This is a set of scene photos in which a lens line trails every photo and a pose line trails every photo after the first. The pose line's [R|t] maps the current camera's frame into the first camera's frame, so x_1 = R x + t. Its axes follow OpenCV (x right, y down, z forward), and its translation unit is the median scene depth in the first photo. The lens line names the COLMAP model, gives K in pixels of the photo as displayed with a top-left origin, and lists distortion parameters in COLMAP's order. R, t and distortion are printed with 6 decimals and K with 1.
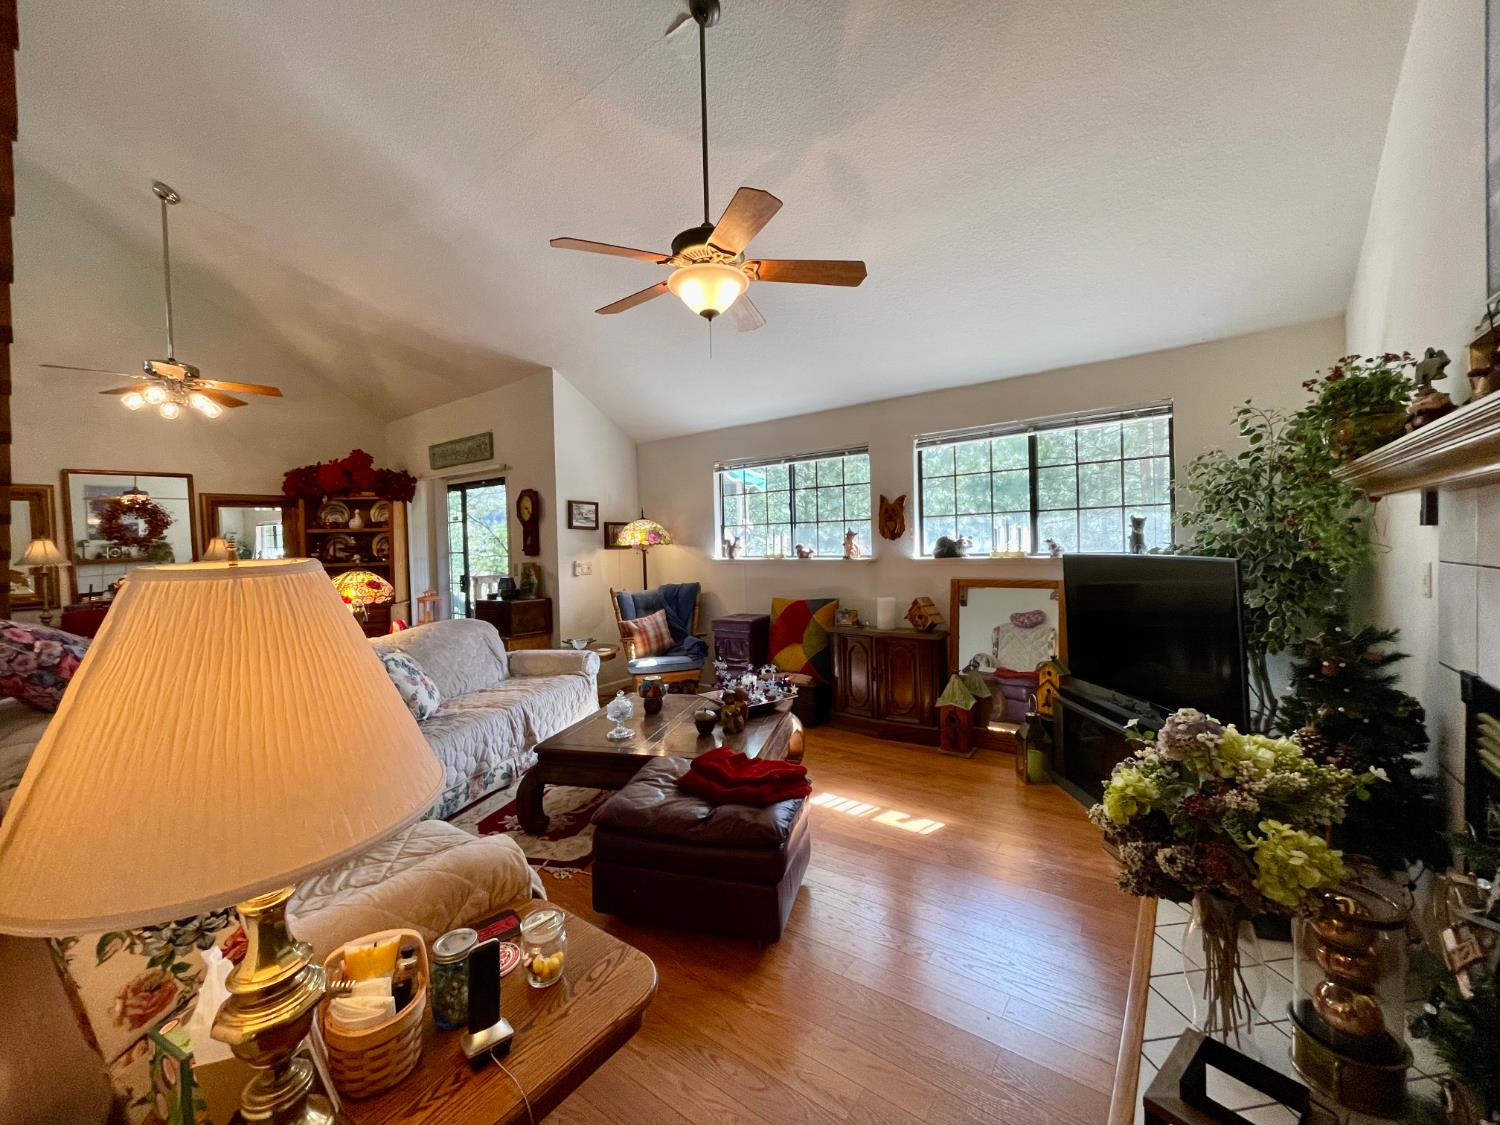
lens RADIAL K [[604.4, 0, 744.6], [0, 604.4, 554.5], [0, 0, 1]] dist [0.001808, 0.000240]
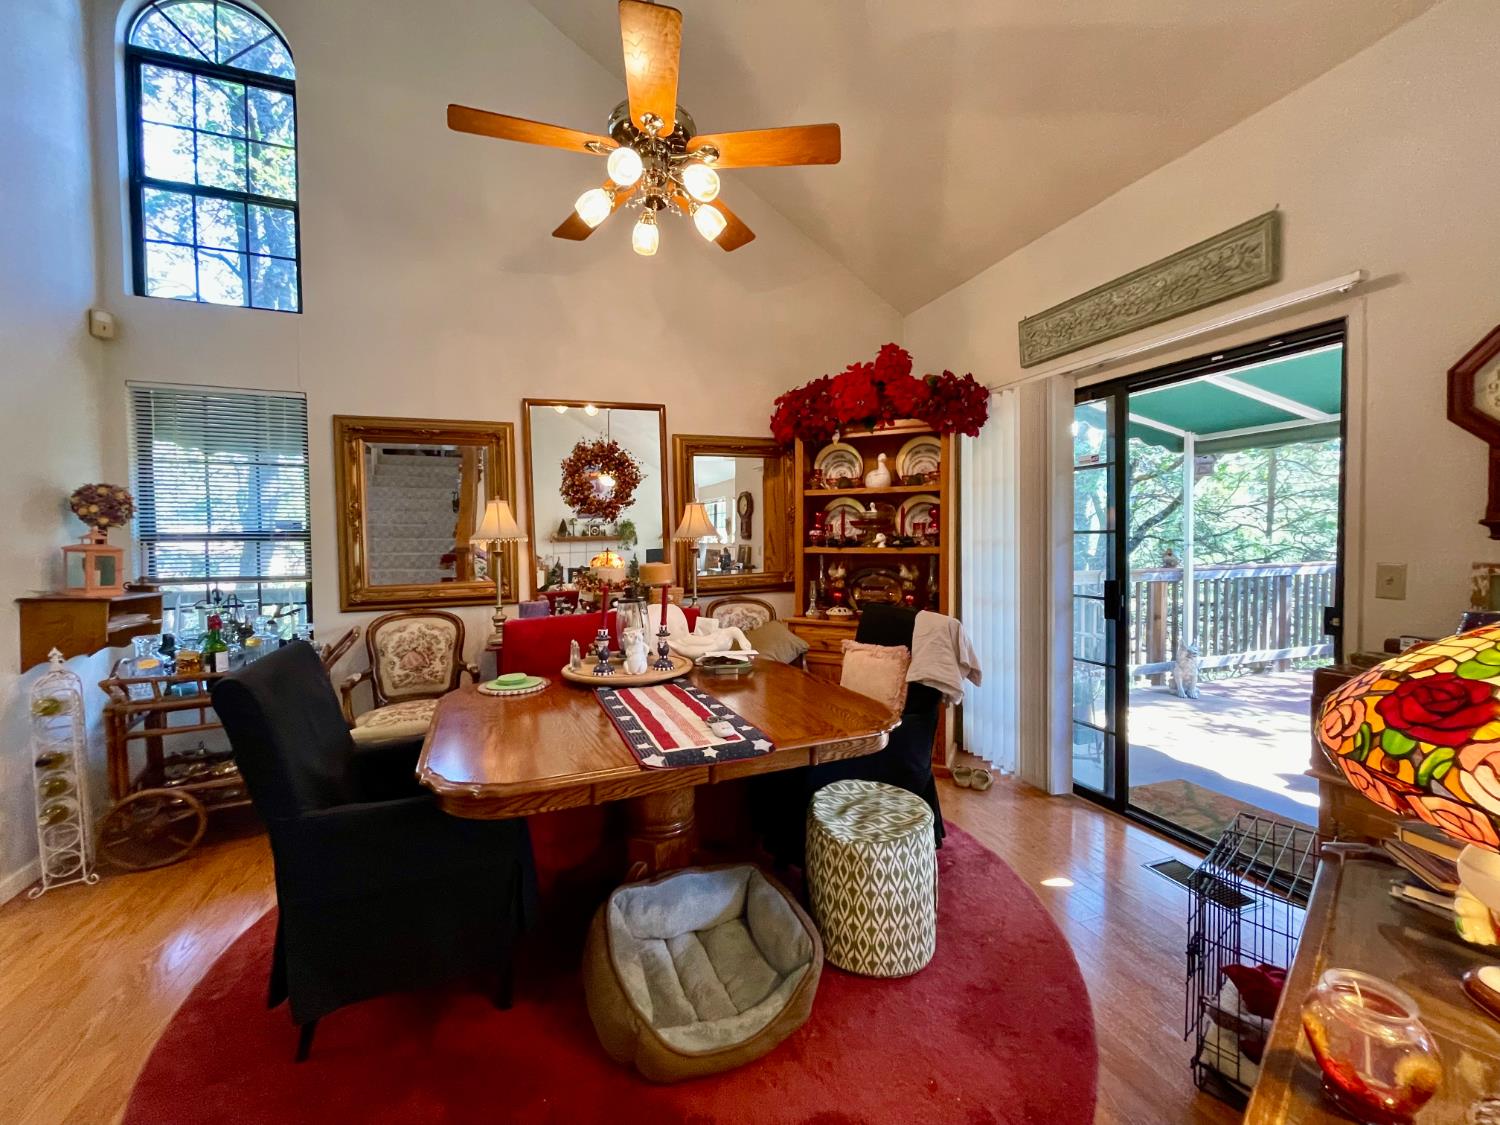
lens RADIAL K [[604.4, 0, 744.6], [0, 604.4, 554.5], [0, 0, 1]] dist [0.001808, 0.000240]
pose [[0.839240, 0.034106, -0.542691, -0.473320], [-0.023793, 0.999378, 0.026014, 0.008988], [0.543240, -0.008920, 0.839530, 0.489574]]
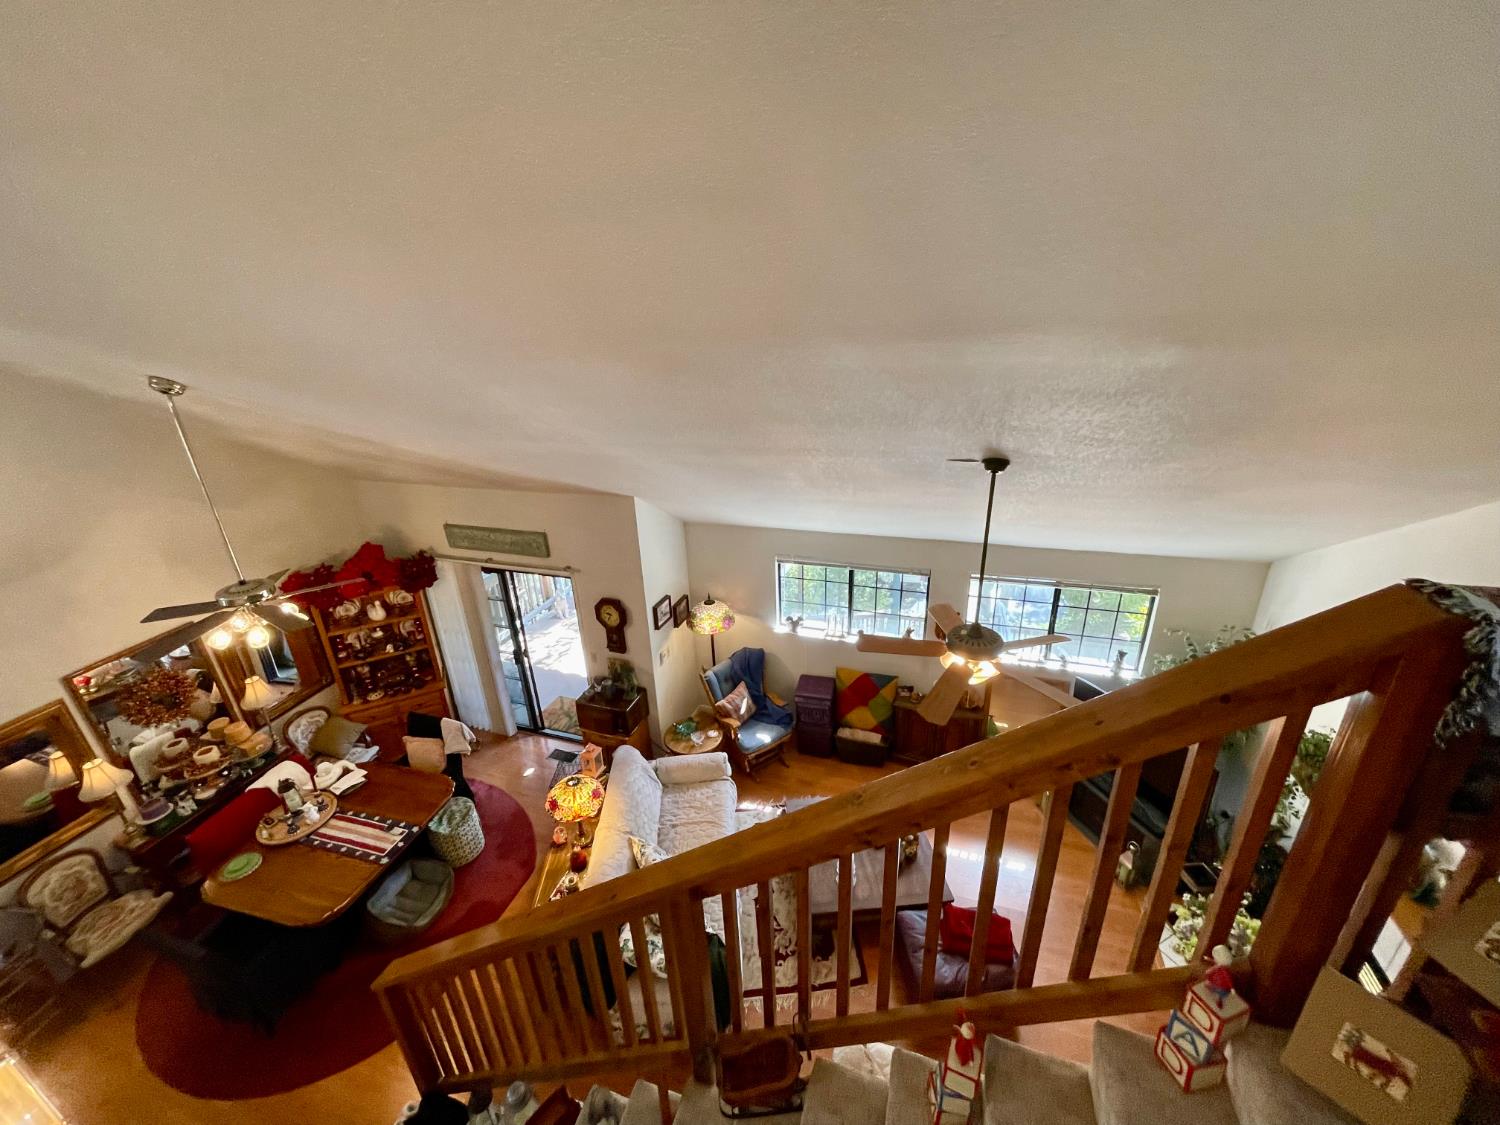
lens RADIAL K [[604.4, 0, 744.6], [0, 604.4, 554.5], [0, 0, 1]] dist [0.001808, 0.000240]
pose [[0.949258, -0.129707, 0.286504, -0.386659], [0.022145, 0.936297, 0.350510, -0.493412], [-0.313717, -0.326380, 0.891660, 0.009691]]
